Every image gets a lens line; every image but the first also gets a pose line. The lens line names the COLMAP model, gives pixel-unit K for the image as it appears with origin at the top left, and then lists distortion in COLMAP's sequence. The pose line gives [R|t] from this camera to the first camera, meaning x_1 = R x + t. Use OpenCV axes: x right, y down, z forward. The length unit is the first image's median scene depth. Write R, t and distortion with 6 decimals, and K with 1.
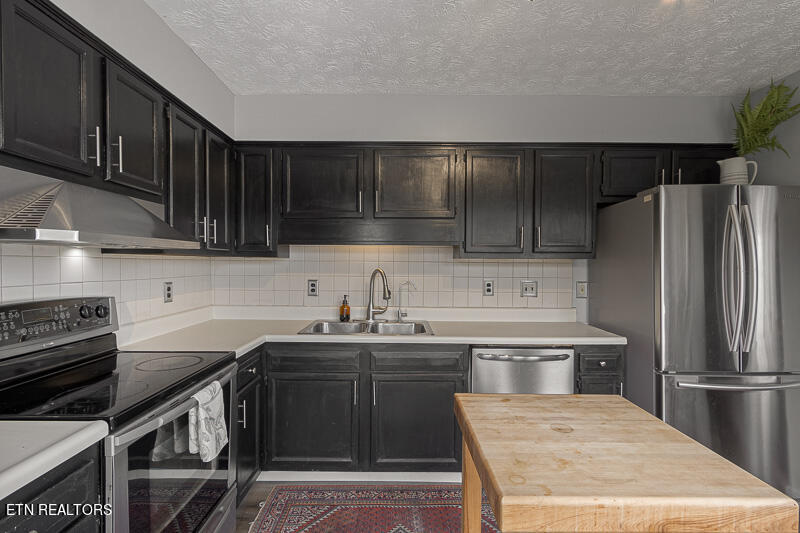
lens RADIAL K [[363.1, 0, 398.1], [0, 363.1, 268.6], [0, 0, 1]] dist [0.002762, -0.001496]
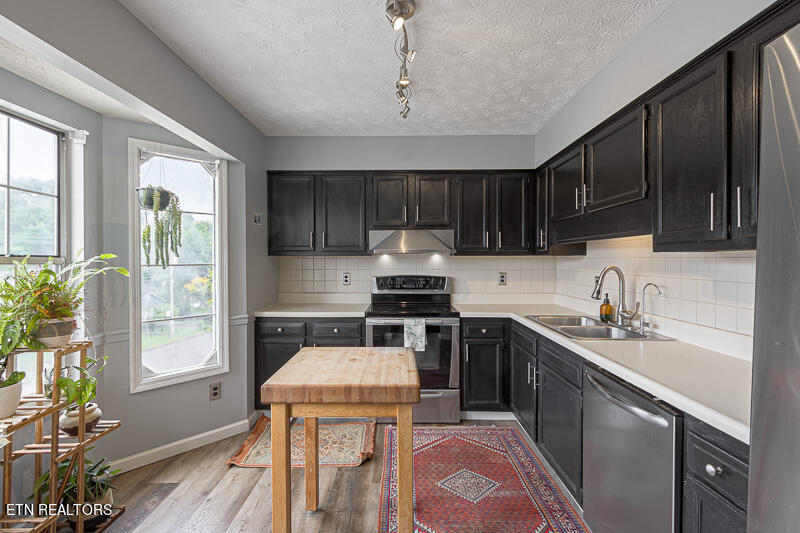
lens RADIAL K [[363.1, 0, 406.0], [0, 363.1, 262.4], [0, 0, 1]] dist [0.002762, -0.001496]
pose [[0.017235, 0.001187, -0.999851, 0.888252], [-0.014946, 0.999888, 0.000929, -0.001727], [0.999740, 0.014927, 0.017250, 0.511212]]
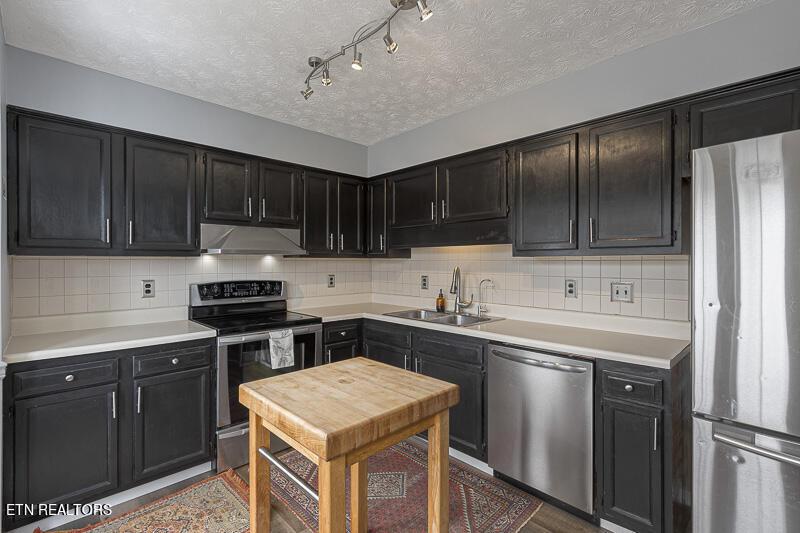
lens RADIAL K [[363.1, 0, 396.4], [0, 363.1, 261.5], [0, 0, 1]] dist [0.002762, -0.001496]
pose [[0.704124, -0.008161, -0.710030, 0.661303], [-0.006698, 0.999813, -0.018134, 0.005761], [0.710045, 0.017524, 0.703938, 0.069491]]
